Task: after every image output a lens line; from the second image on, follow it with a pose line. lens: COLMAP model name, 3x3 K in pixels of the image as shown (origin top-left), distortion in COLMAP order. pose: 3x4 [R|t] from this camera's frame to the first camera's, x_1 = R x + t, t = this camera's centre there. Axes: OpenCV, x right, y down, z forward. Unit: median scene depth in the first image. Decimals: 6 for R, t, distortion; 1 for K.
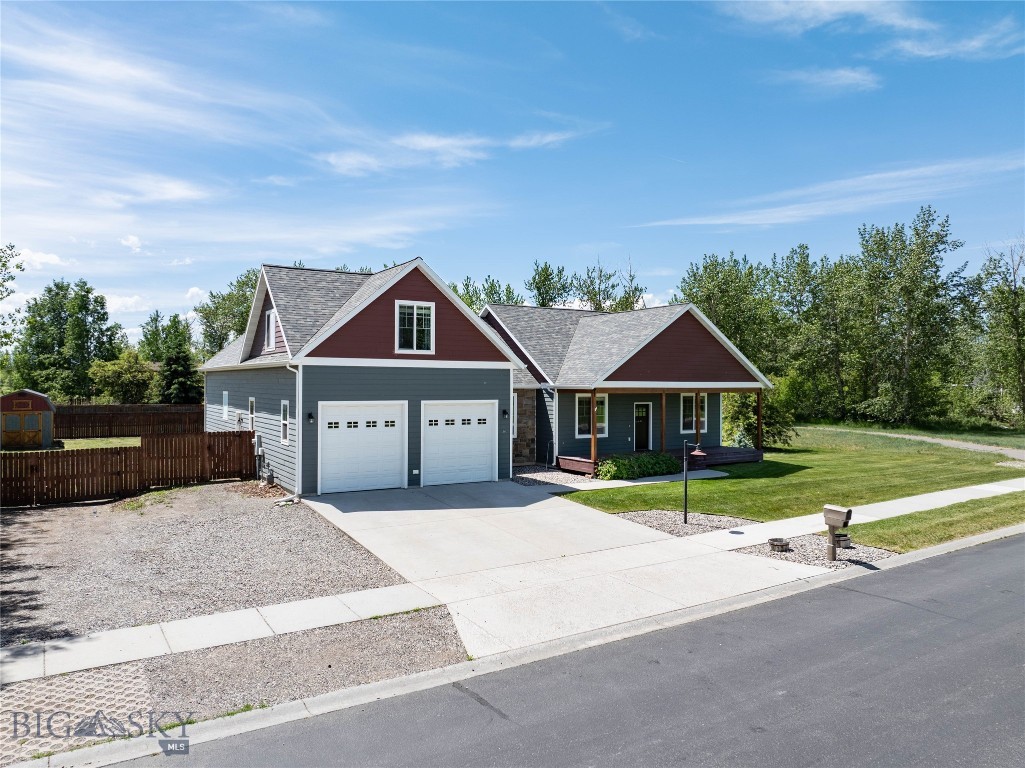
lens RADIAL K [[699.4, 0, 498.4], [0, 699.4, 367.2], [0, 0, 1]] dist [-0.044760, 0.012097]
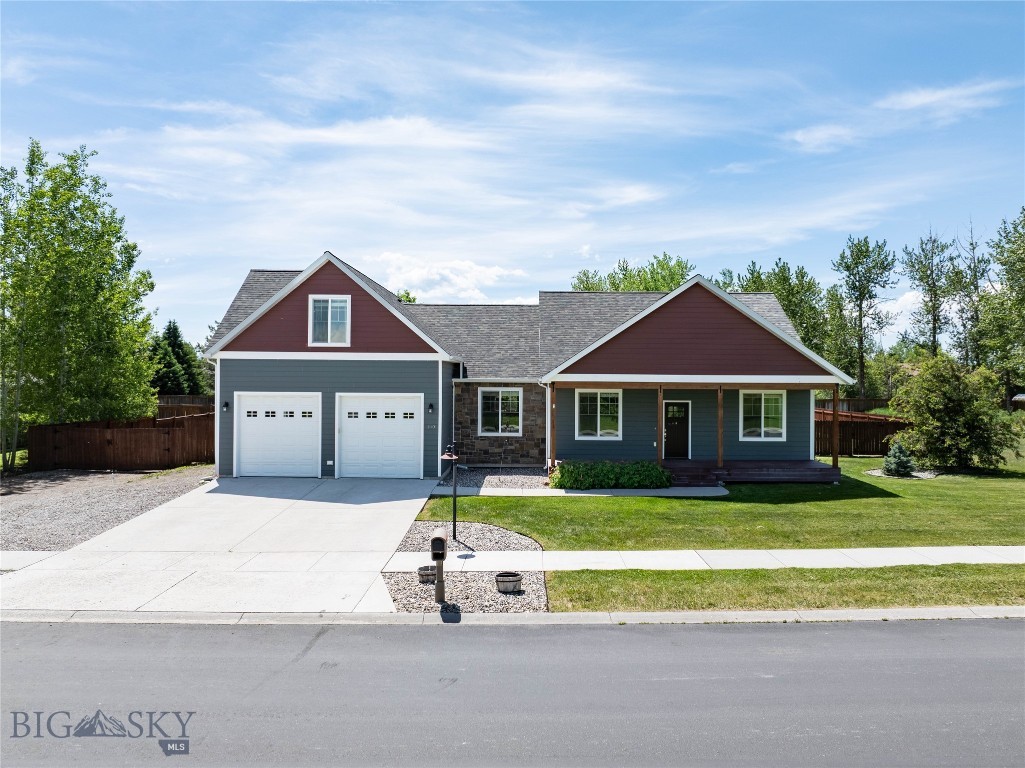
lens RADIAL K [[699.4, 0, 531.2], [0, 699.4, 381.1], [0, 0, 1]] dist [-0.044760, 0.012097]
pose [[0.851169, 0.004200, -0.524875, 0.617627], [0.008298, 0.999735, 0.021457, 0.010965], [0.524826, -0.022619, 0.850909, 0.268494]]
